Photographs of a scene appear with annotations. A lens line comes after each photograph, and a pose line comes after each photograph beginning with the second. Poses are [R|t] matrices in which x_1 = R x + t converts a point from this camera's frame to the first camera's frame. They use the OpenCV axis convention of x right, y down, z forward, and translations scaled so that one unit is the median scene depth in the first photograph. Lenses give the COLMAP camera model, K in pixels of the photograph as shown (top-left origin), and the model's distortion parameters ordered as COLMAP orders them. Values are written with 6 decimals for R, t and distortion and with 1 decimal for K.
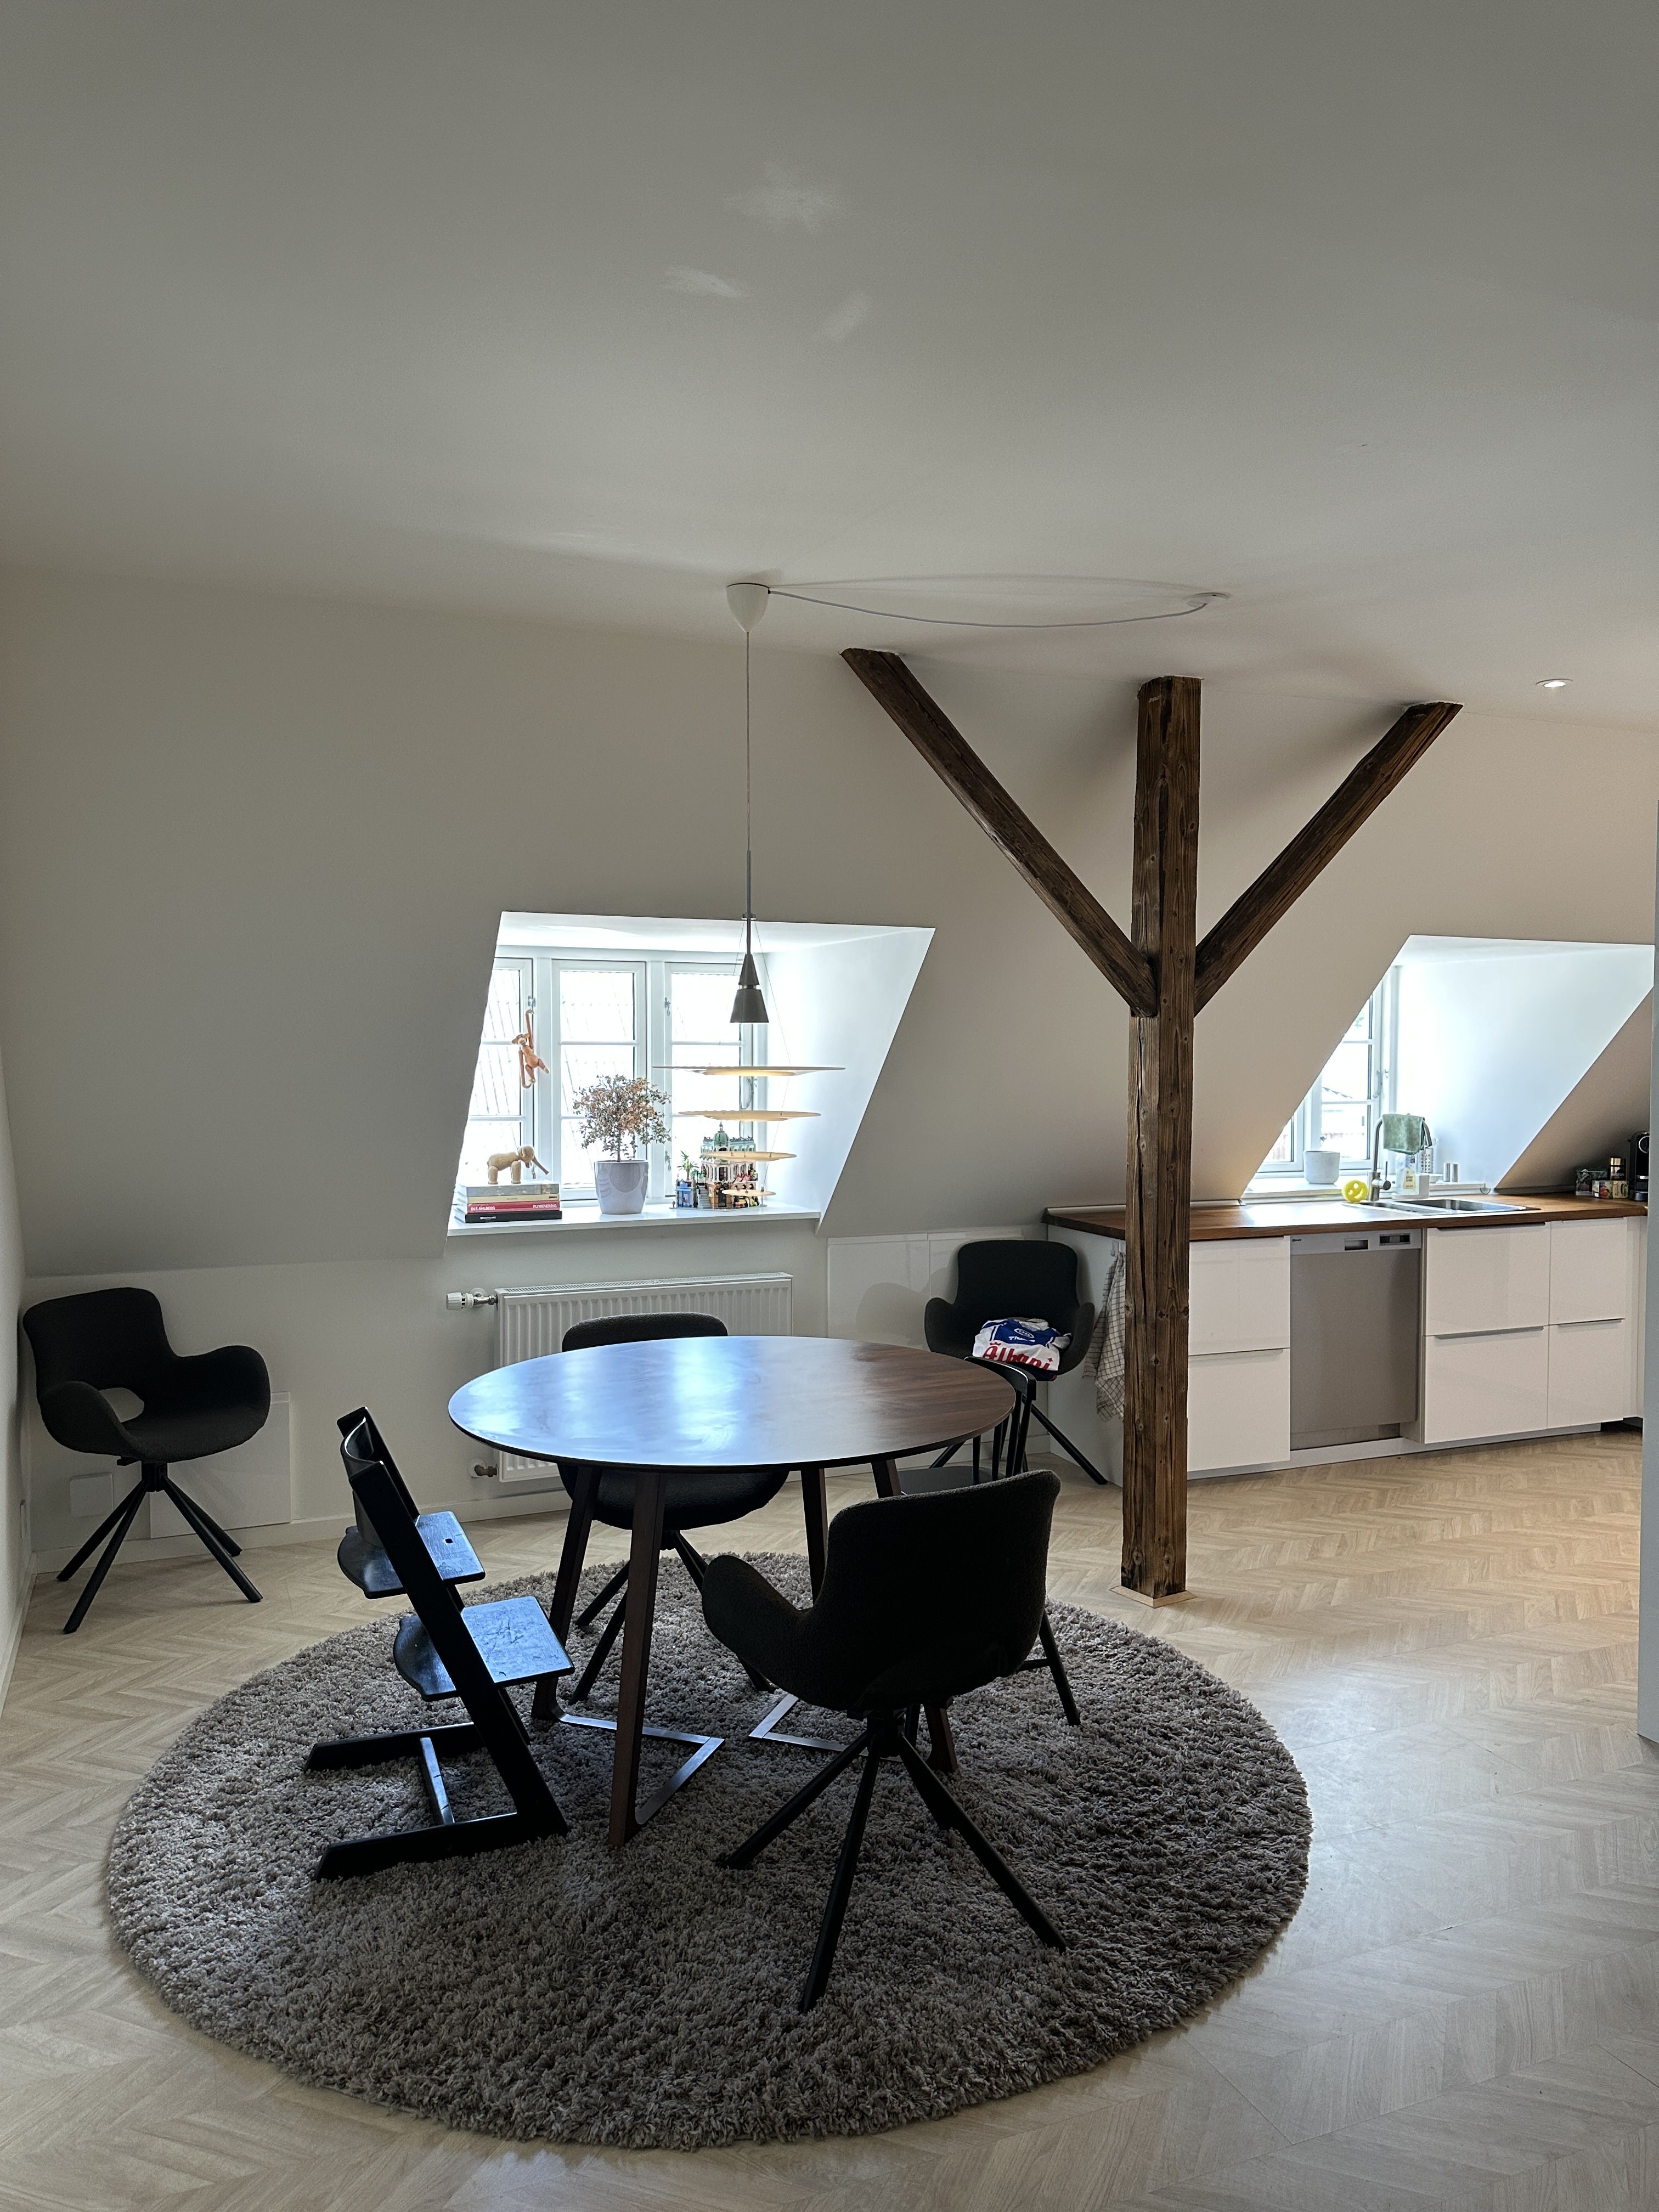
lens RADIAL K [[1581.7, 0, 833.6], [0, 1581.7, 1097.4], [0, 0, 1]] dist [0.049753, -0.009254]
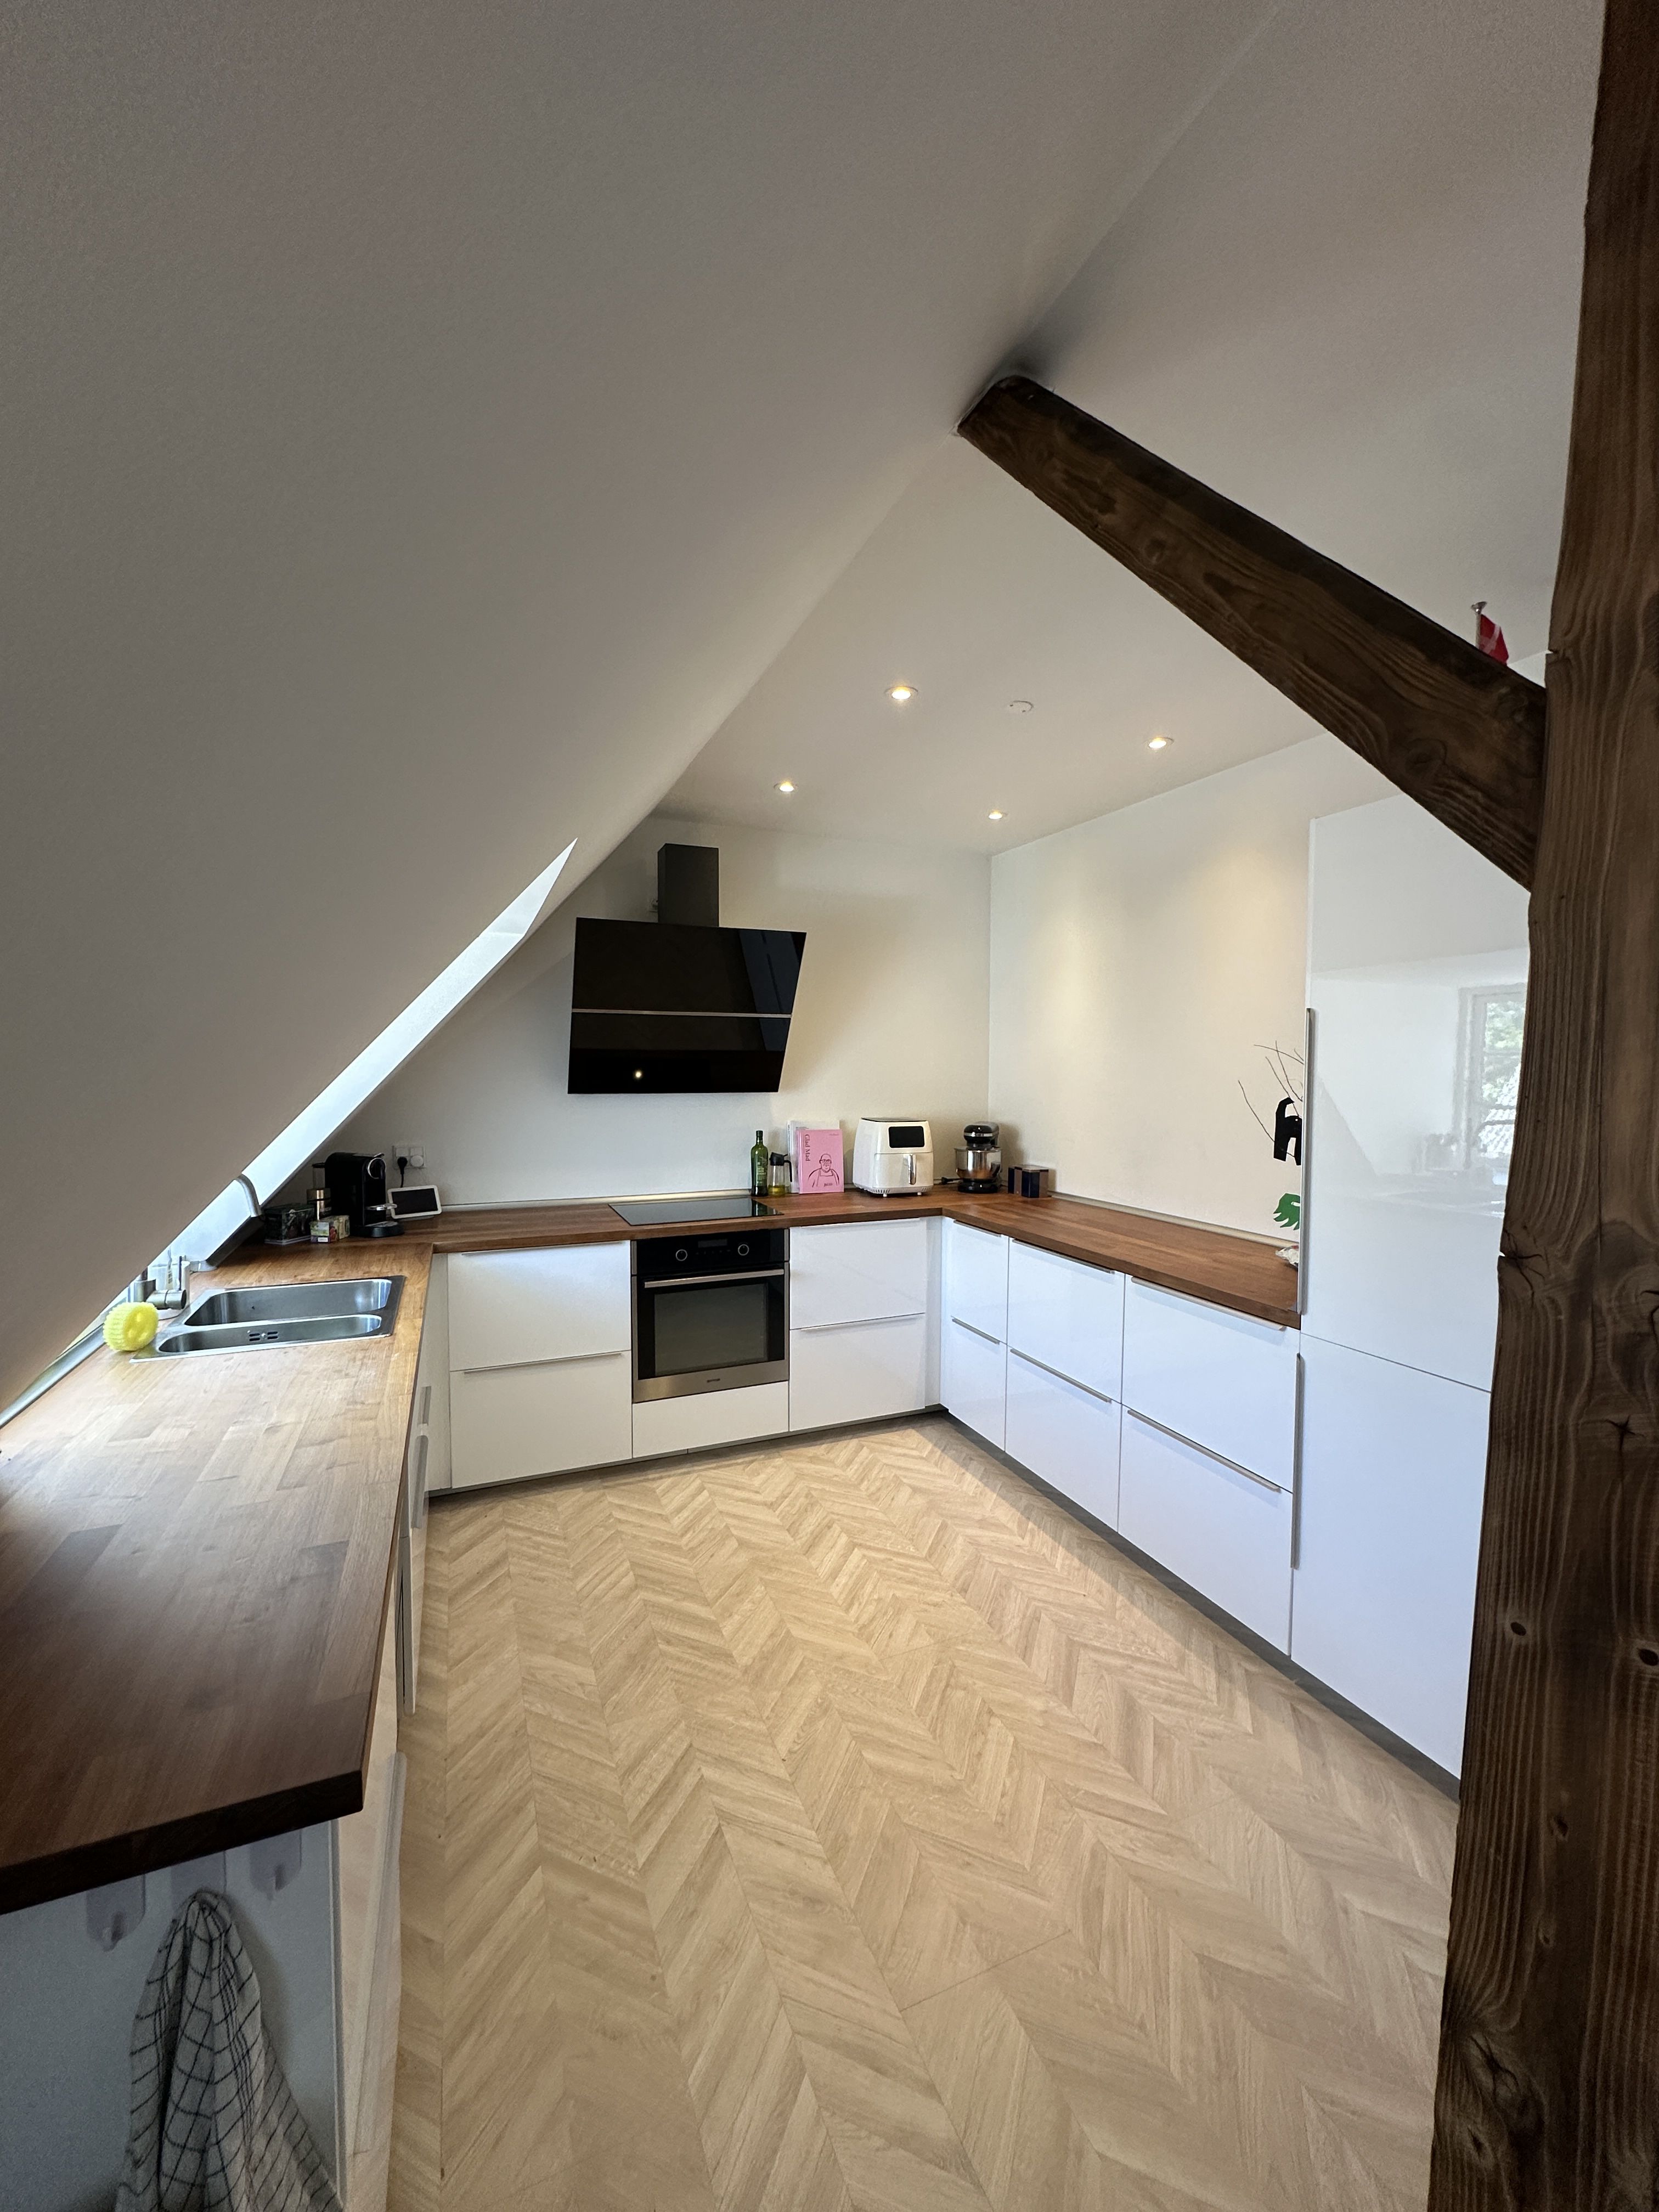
lens RADIAL K [[883.7, 0, 833.8], [0, 883.7, 1109.4], [0, 0, 1]] dist [-0.000682, 0.000724]
pose [[-0.003702, -0.054320, 0.998517, 0.057684], [0.029621, 0.998079, 0.054407, -0.022927], [-0.999554, 0.029779, -0.002086, 0.909562]]
